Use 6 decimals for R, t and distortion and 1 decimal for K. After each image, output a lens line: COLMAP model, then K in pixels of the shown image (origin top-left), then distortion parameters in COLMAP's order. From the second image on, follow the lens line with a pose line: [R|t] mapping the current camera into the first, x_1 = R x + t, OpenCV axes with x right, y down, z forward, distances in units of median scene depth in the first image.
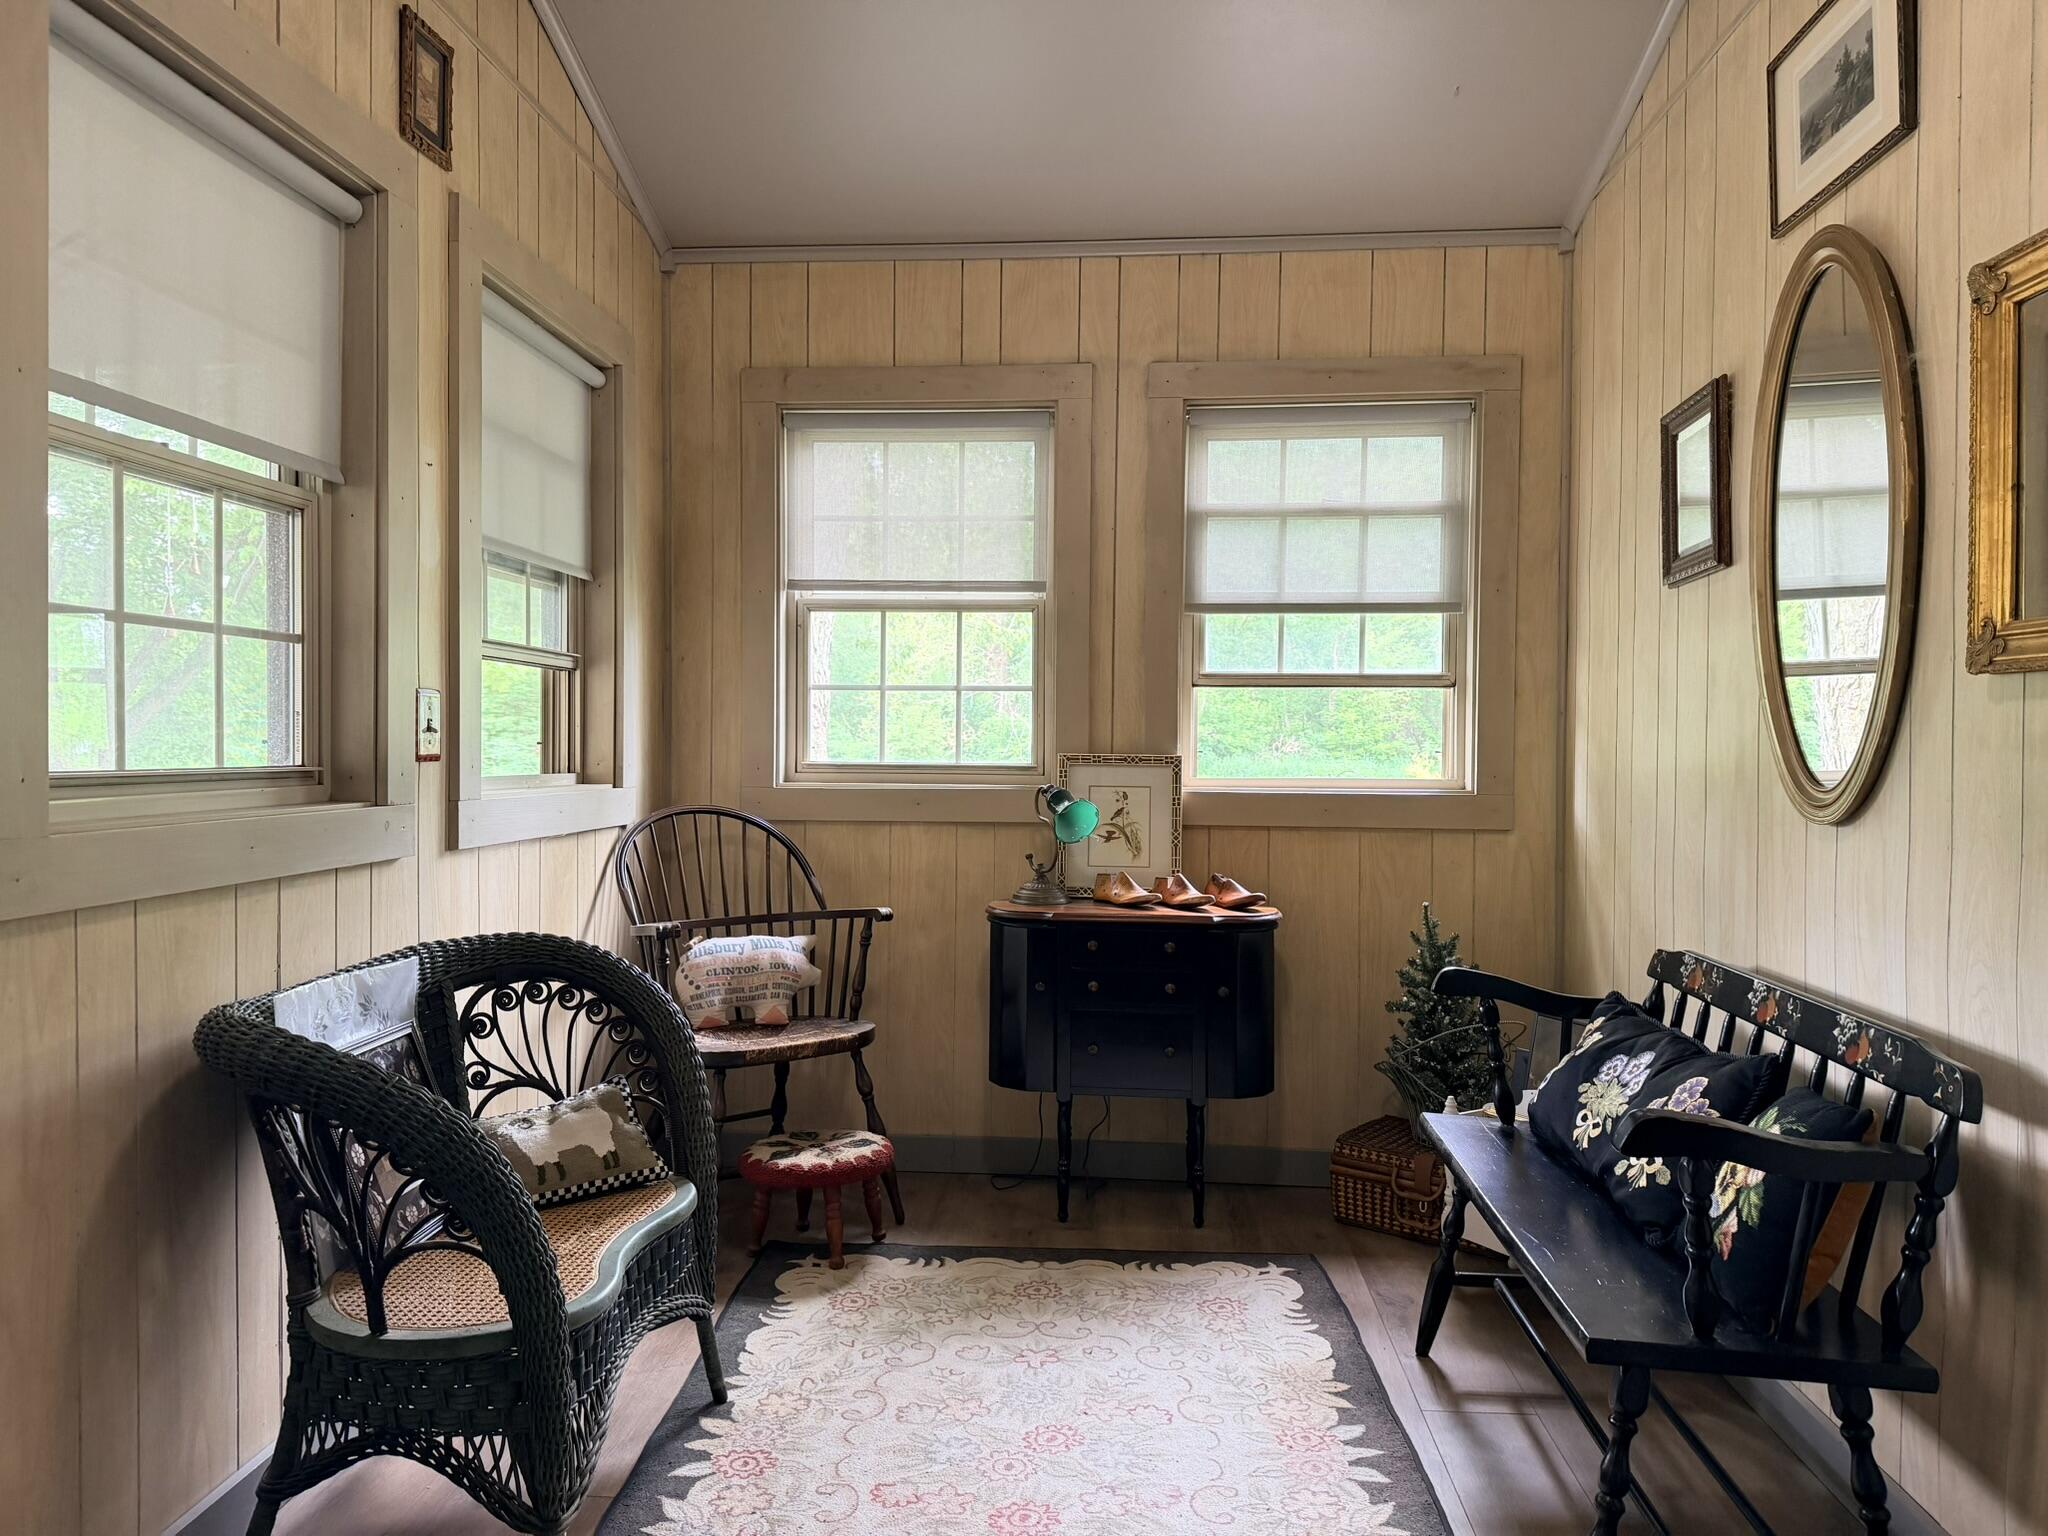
lens RADIAL K [[1442.5, 0, 1023.9], [0, 1442.5, 757.5], [0, 0, 1]] dist [0.090772, -0.106321]
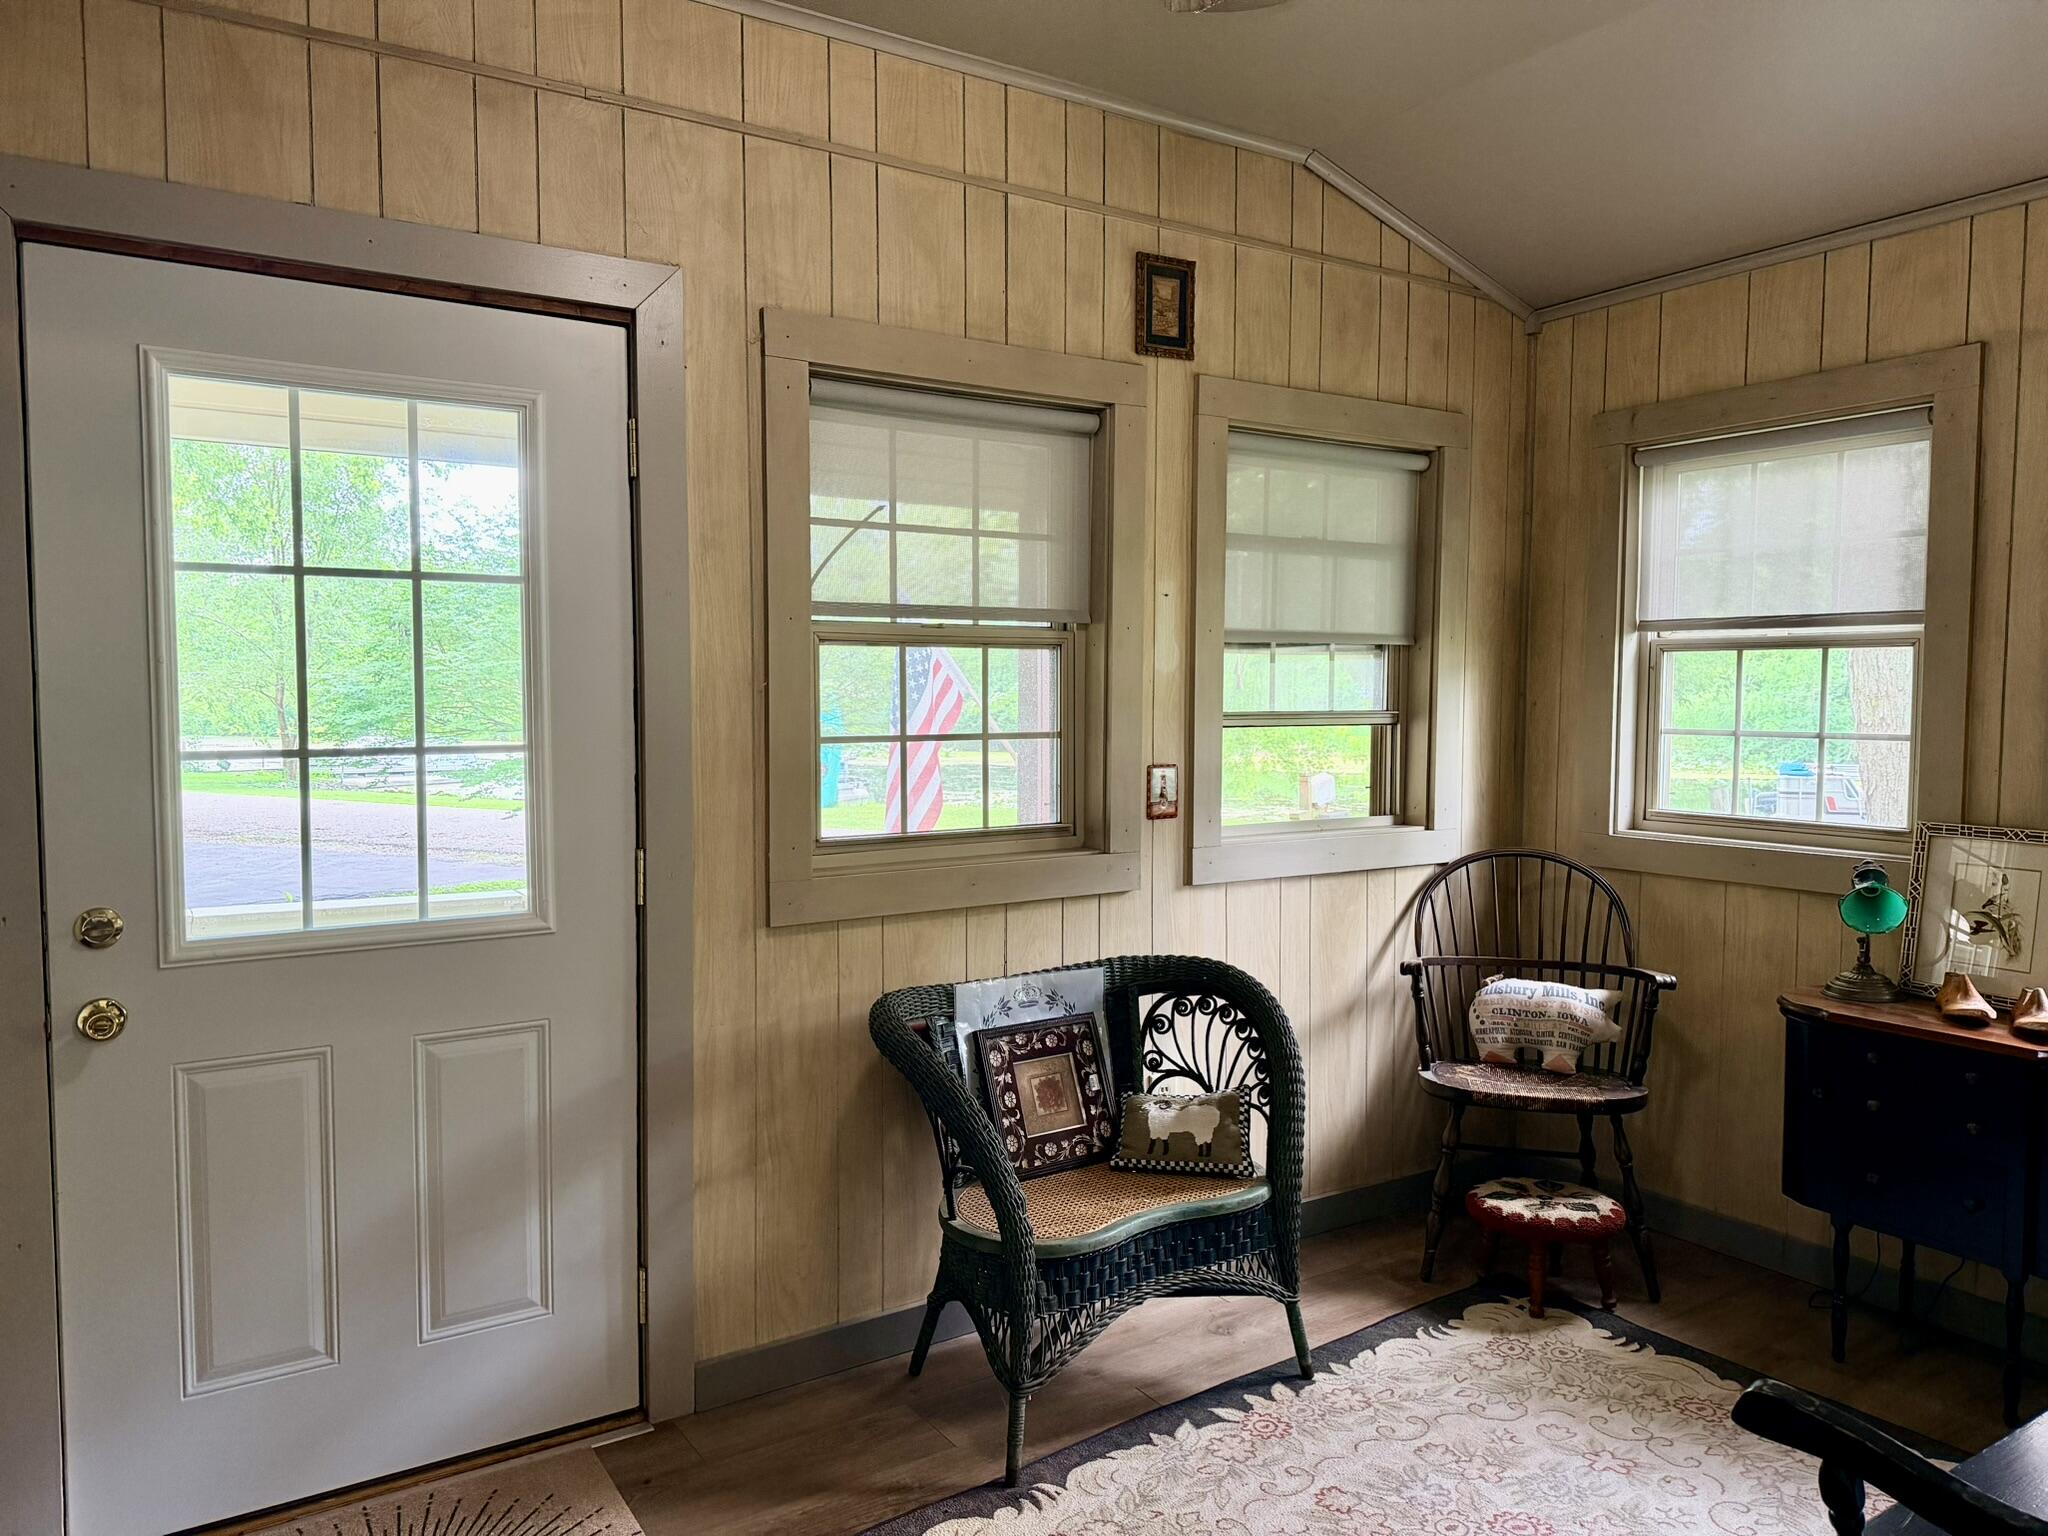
lens RADIAL K [[1442.5, 0, 1013.1], [0, 1442.5, 762.2], [0, 0, 1]] dist [0.090772, -0.106321]
pose [[0.609778, 0.028592, -0.792056, 0.431461], [-0.001867, 0.999398, 0.034639, -0.073879], [0.792570, -0.019643, 0.609465, 0.075591]]
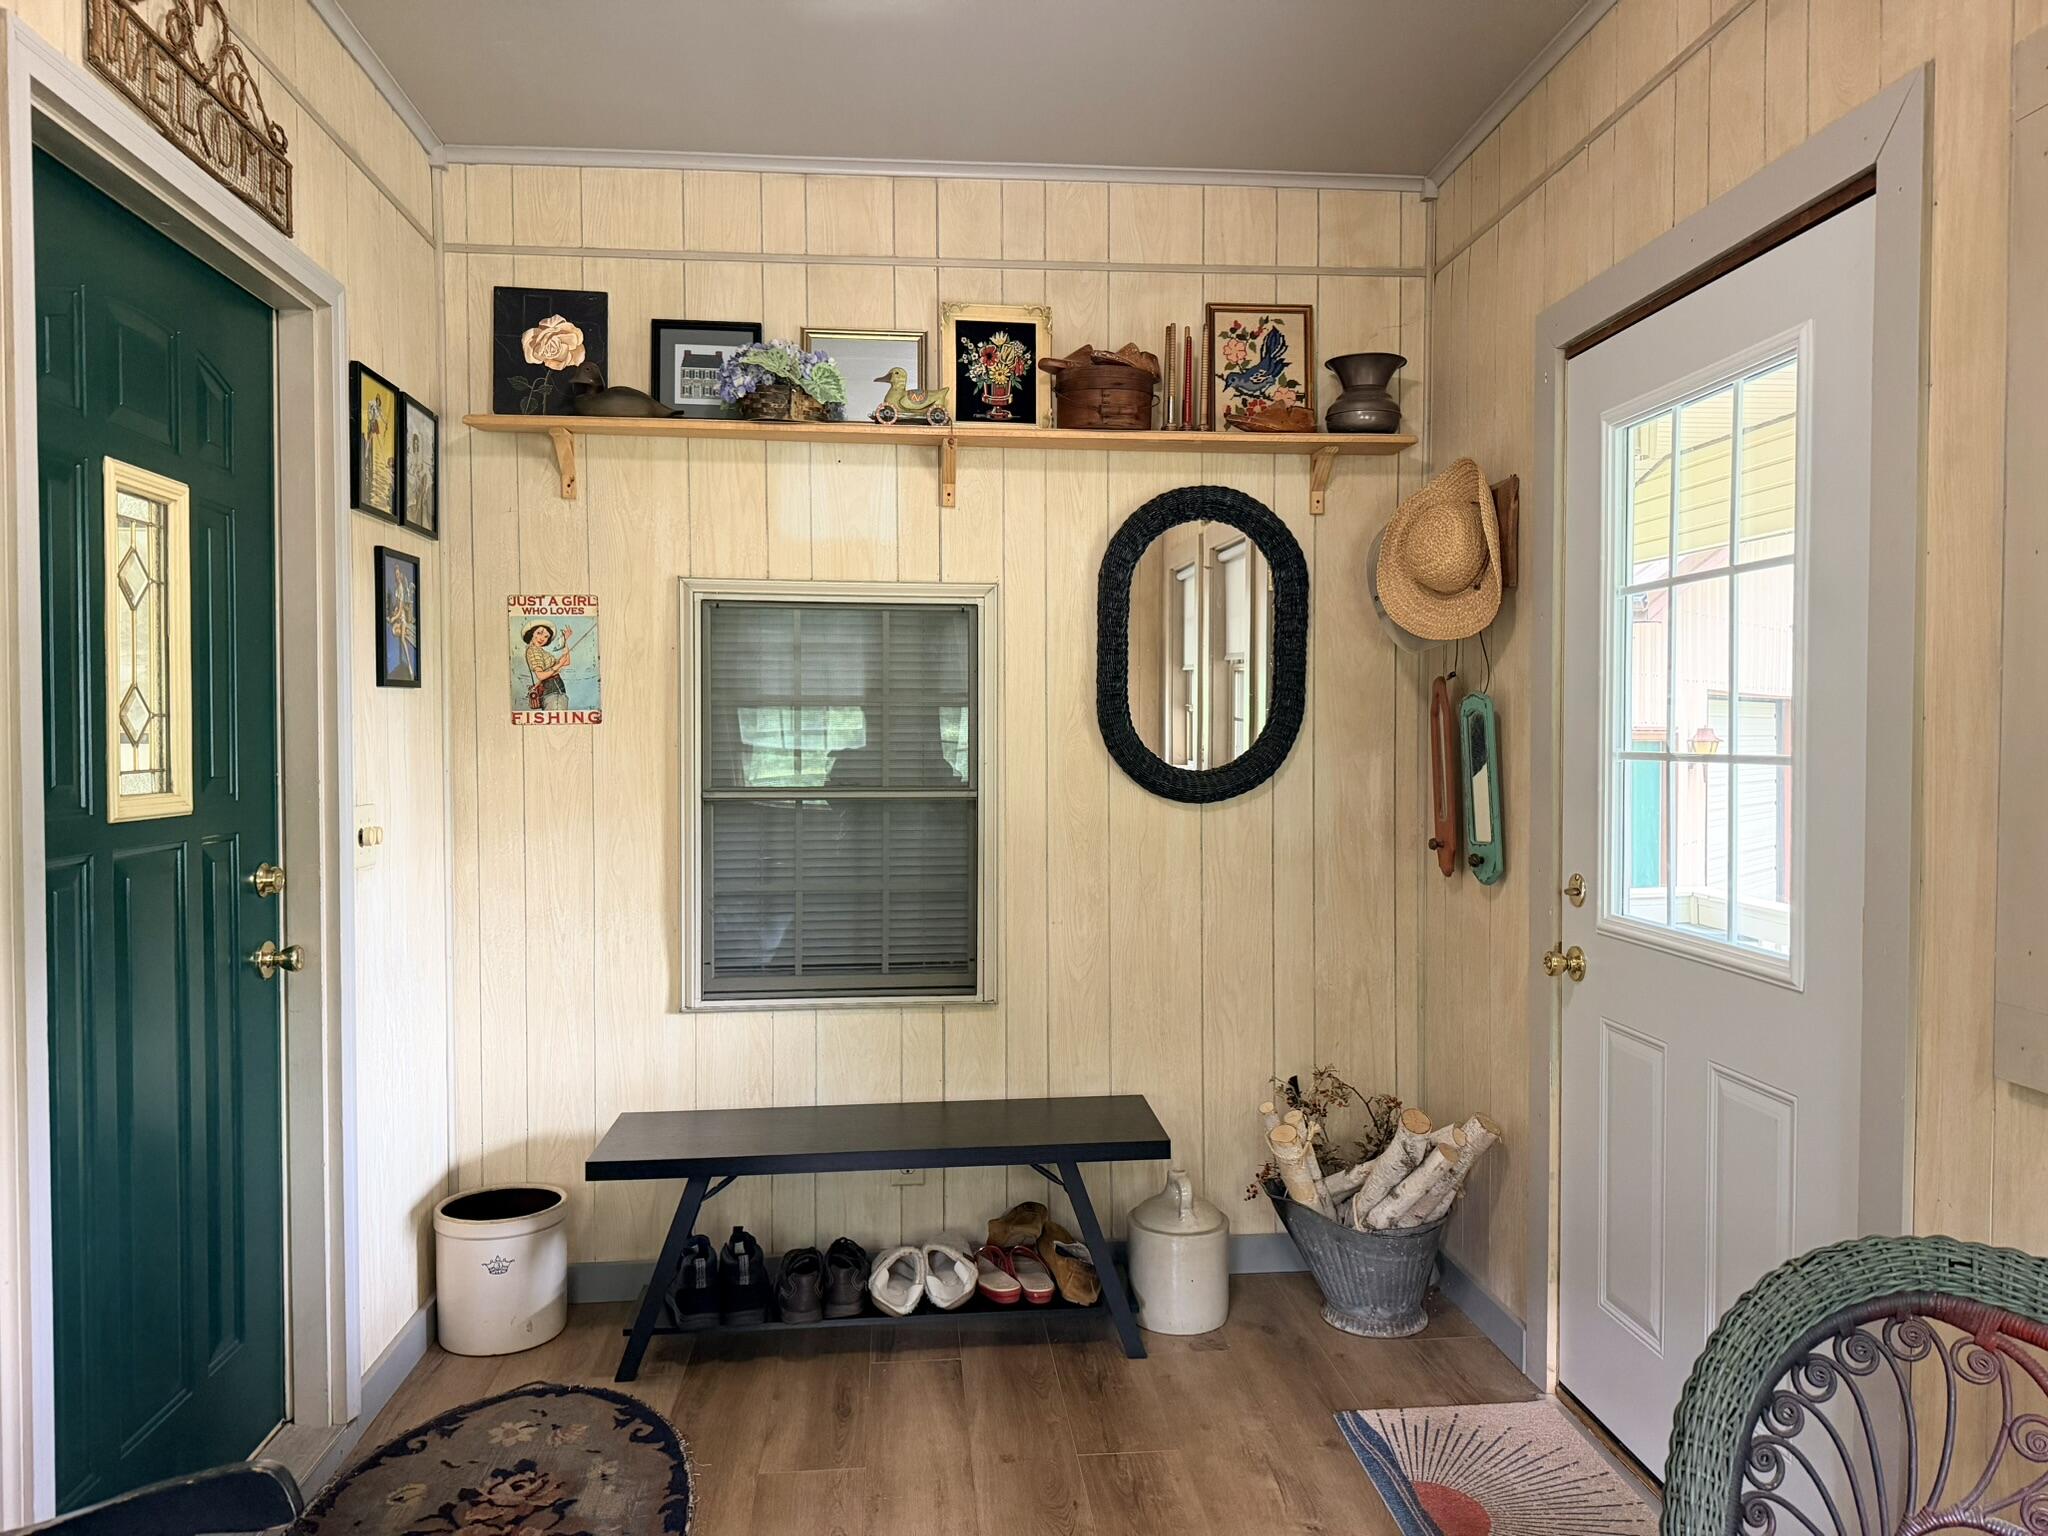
lens RADIAL K [[1442.5, 0, 1025.5], [0, 1442.5, 759.7], [0, 0, 1]] dist [0.090772, -0.106321]
pose [[-0.985076, -0.000375, -0.172120, 0.090107], [-0.005397, 0.999573, 0.028706, -0.070957], [0.172036, 0.029207, -0.984658, 0.937010]]
